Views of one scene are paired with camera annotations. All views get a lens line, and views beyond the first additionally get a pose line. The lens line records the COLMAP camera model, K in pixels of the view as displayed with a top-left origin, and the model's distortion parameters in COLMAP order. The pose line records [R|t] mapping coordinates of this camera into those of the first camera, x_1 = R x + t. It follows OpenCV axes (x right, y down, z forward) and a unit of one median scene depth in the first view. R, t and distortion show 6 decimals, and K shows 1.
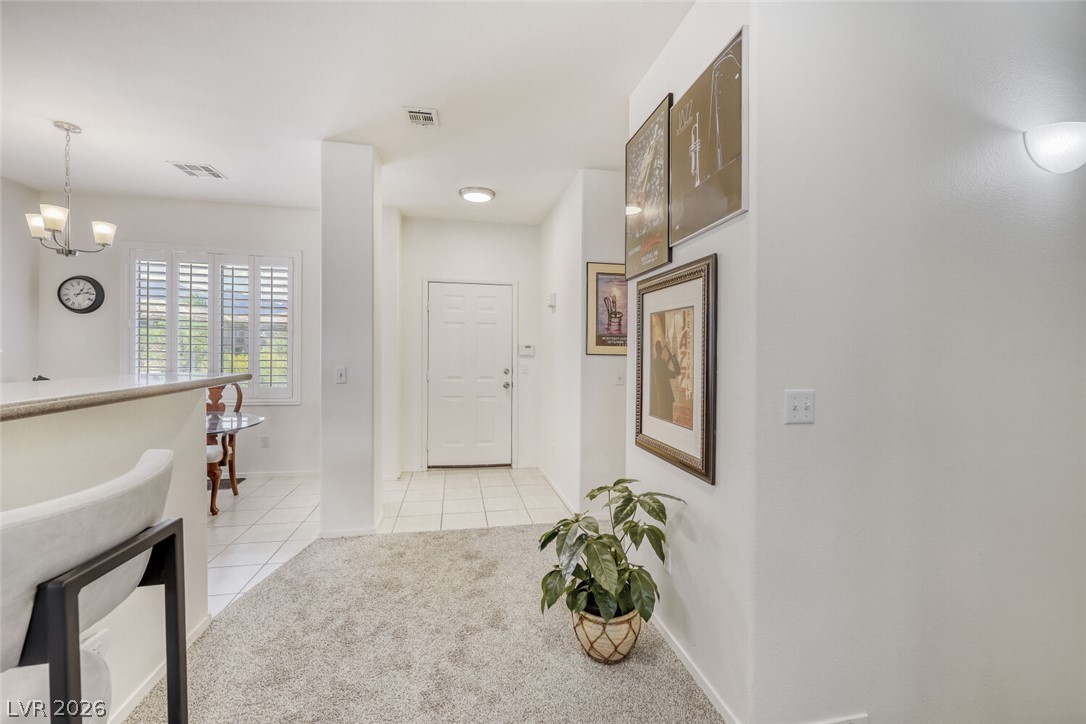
lens RADIAL K [[447.9, 0, 549.2], [0, 447.9, 360.0], [0, 0, 1]] dist [-0.002068, 0.000010]
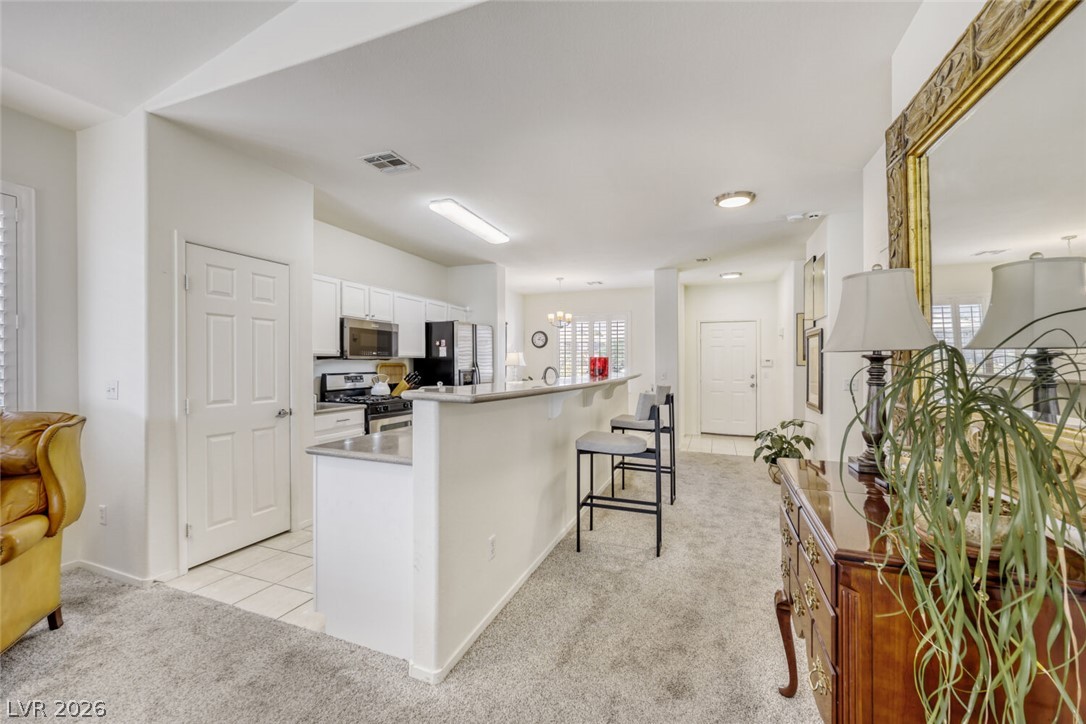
lens RADIAL K [[450.3, 0, 538.1], [0, 450.3, 359.2], [0, 0, 1]] dist [-0.000837, -0.000116]
pose [[0.837285, -0.010455, -0.546667, 0.222497], [-0.003563, 0.999692, -0.024576, 0.011026], [0.546756, 0.022525, 0.836989, -1.167636]]
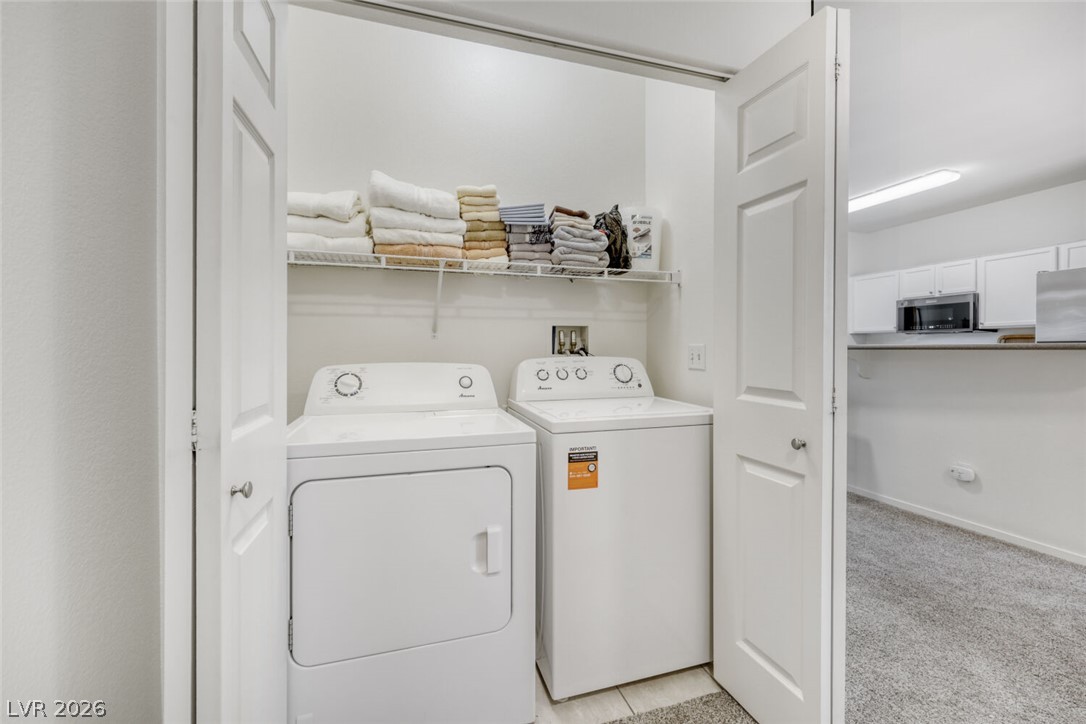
lens RADIAL K [[449.3, 0, 545.8], [0, 449.3, 347.0], [0, 0, 1]] dist [-0.002288, -0.000353]
pose [[-0.994081, -0.011453, -0.108035, 0.494826], [-0.012545, 0.999877, 0.009434, 0.029682], [0.107913, 0.010734, -0.994102, 1.271243]]
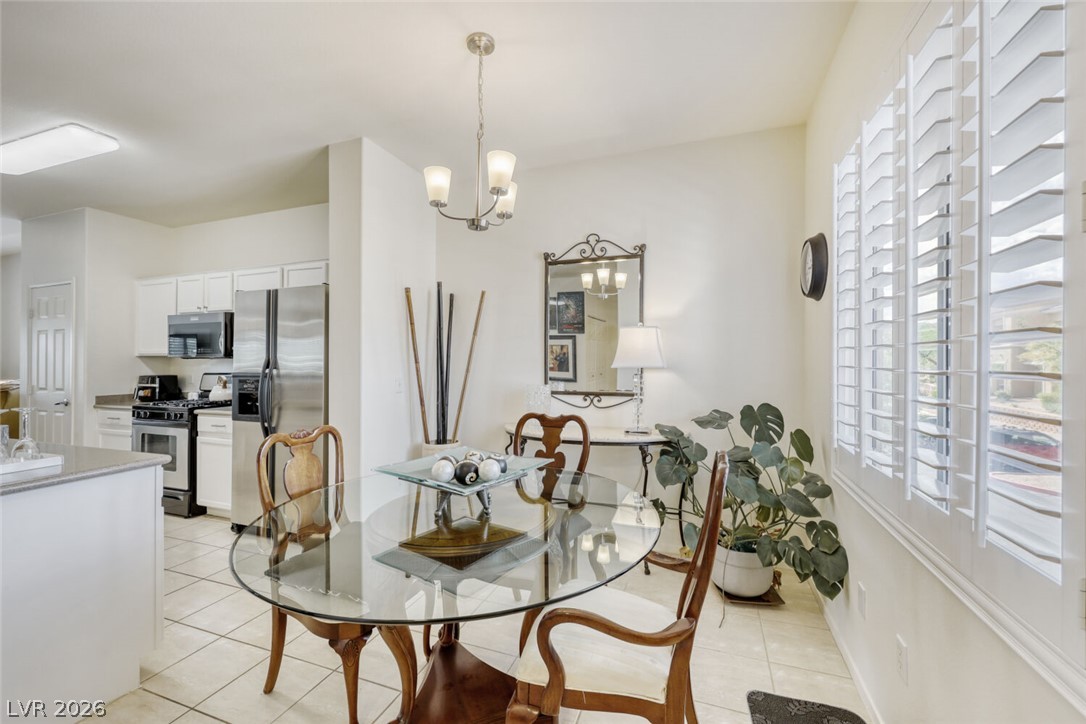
lens RADIAL K [[447.9, 0, 549.2], [0, 447.9, 360.0], [0, 0, 1]] dist [-0.002068, 0.000010]
pose [[-0.527545, -0.011456, -0.849450, -0.510594], [-0.014313, 0.999887, -0.004596, -0.027107], [0.849407, 0.009734, -0.527649, 1.366364]]
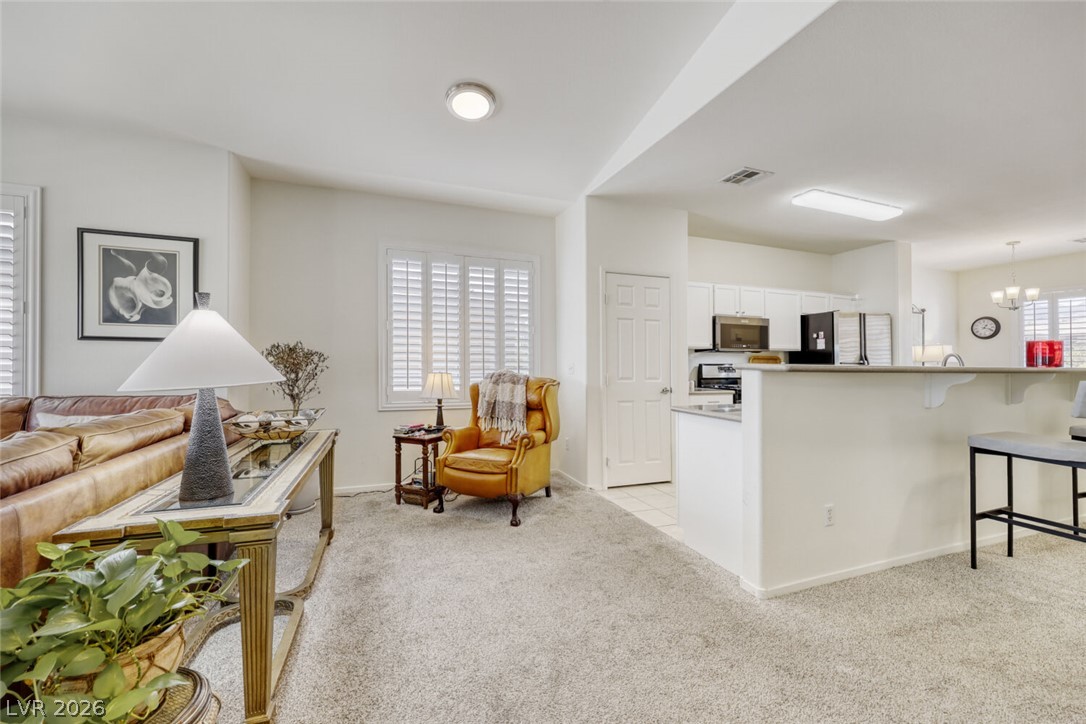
lens RADIAL K [[446.0, 0, 538.8], [0, 446.0, 364.2], [0, 0, 1]] dist [-0.001252, -0.000132]
pose [[0.157937, -0.009336, -0.987405, 0.449784], [-0.018002, 0.999762, -0.012332, 0.057236], [0.987285, 0.019723, 0.157731, -1.215714]]
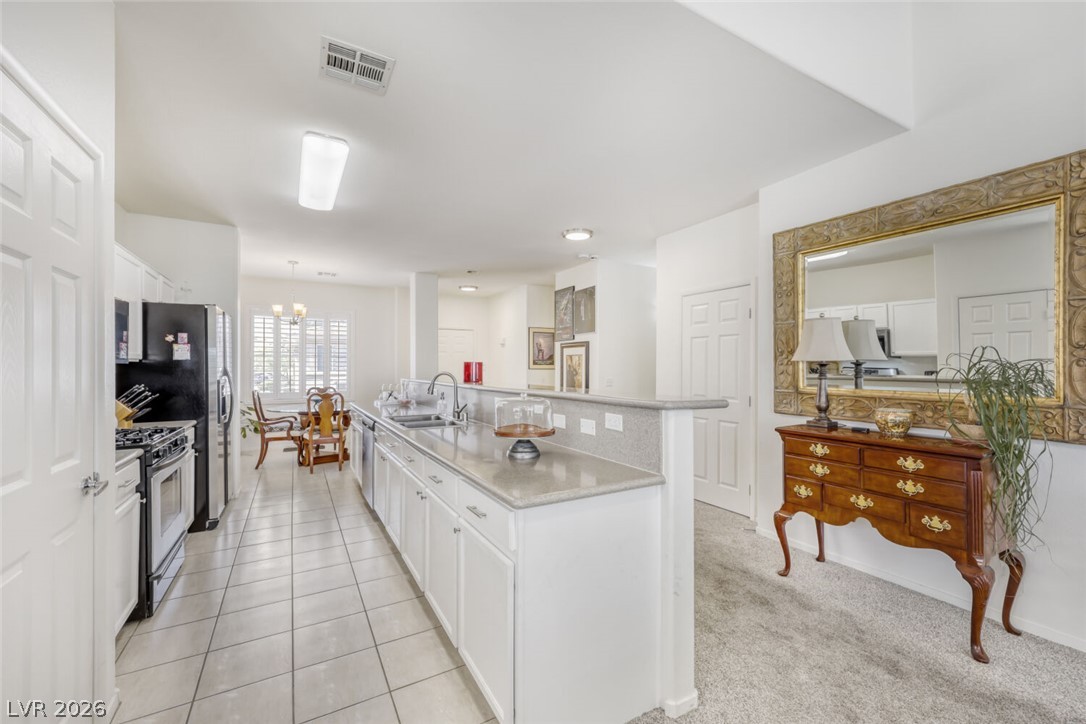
lens RADIAL K [[439.0, 0, 548.0], [0, 439.0, 363.1], [0, 0, 1]] dist [0.012427, 0.000011]
pose [[0.949249, -0.009171, 0.314391, -0.568316], [0.015867, 0.999698, -0.018745, 0.001134], [-0.314125, 0.022782, 0.949108, -1.216029]]
